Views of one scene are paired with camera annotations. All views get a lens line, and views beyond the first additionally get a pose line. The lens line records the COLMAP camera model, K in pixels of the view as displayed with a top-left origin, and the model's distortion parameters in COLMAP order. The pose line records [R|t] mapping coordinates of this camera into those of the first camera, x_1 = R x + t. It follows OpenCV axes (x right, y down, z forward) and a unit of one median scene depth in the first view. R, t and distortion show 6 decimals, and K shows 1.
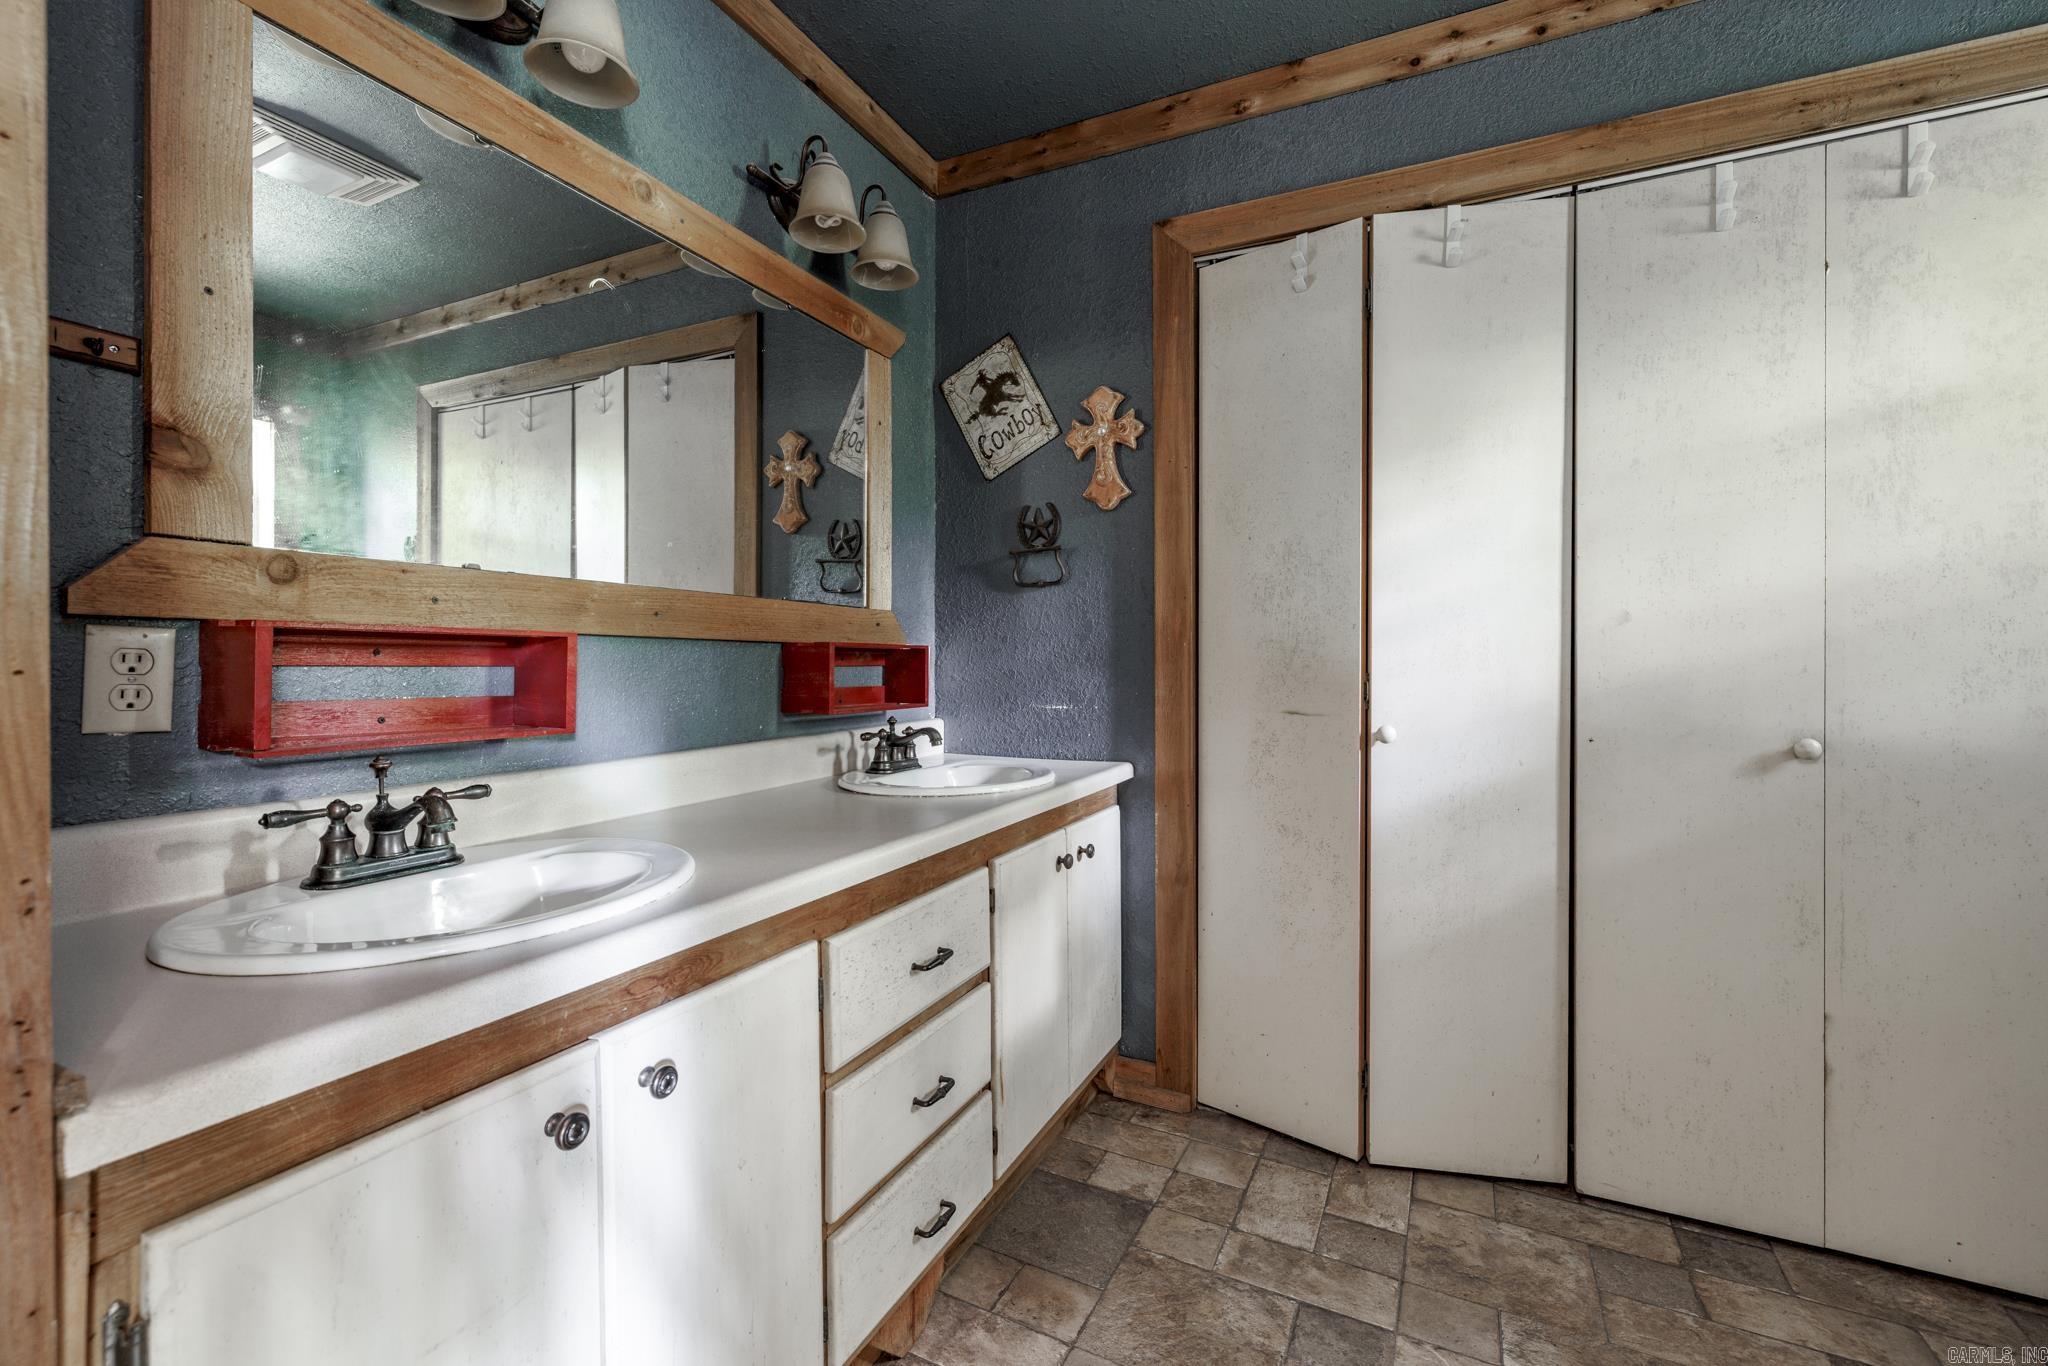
lens RADIAL K [[857.4, 0, 1050.9], [0, 857.4, 676.1], [0, 0, 1]] dist [-0.000977, 0.000006]
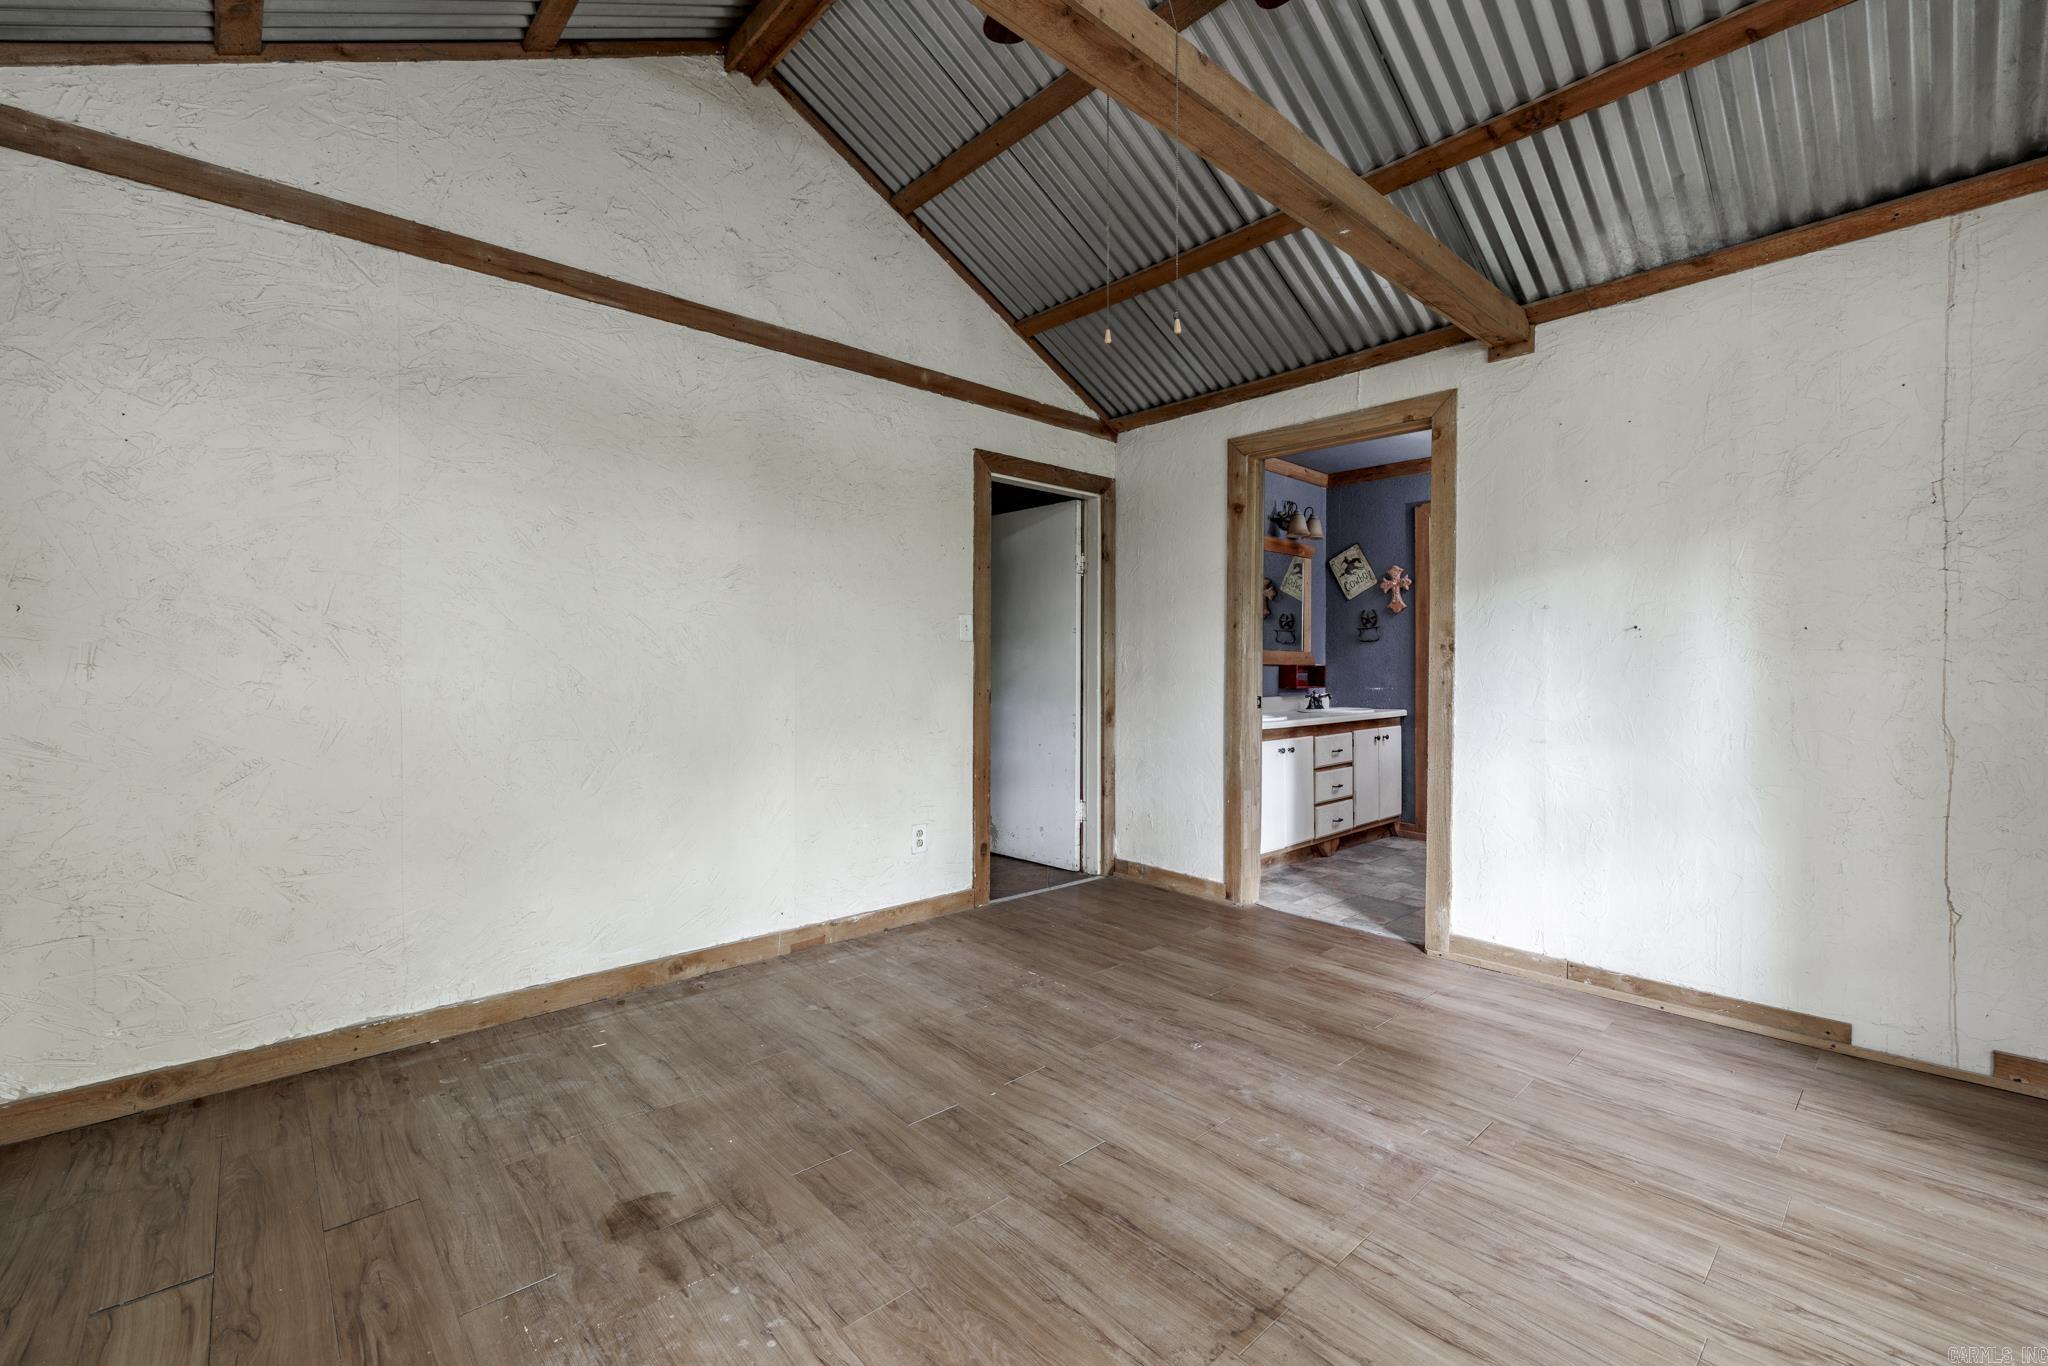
lens RADIAL K [[857.4, 0, 1050.9], [0, 857.4, 676.1], [0, 0, 1]] dist [-0.000977, 0.000006]
pose [[0.929885, 0.003911, -0.367830, 0.045968], [-0.005254, 0.999983, -0.002651, 0.011195], [0.367813, 0.004398, 0.929889, -1.813733]]
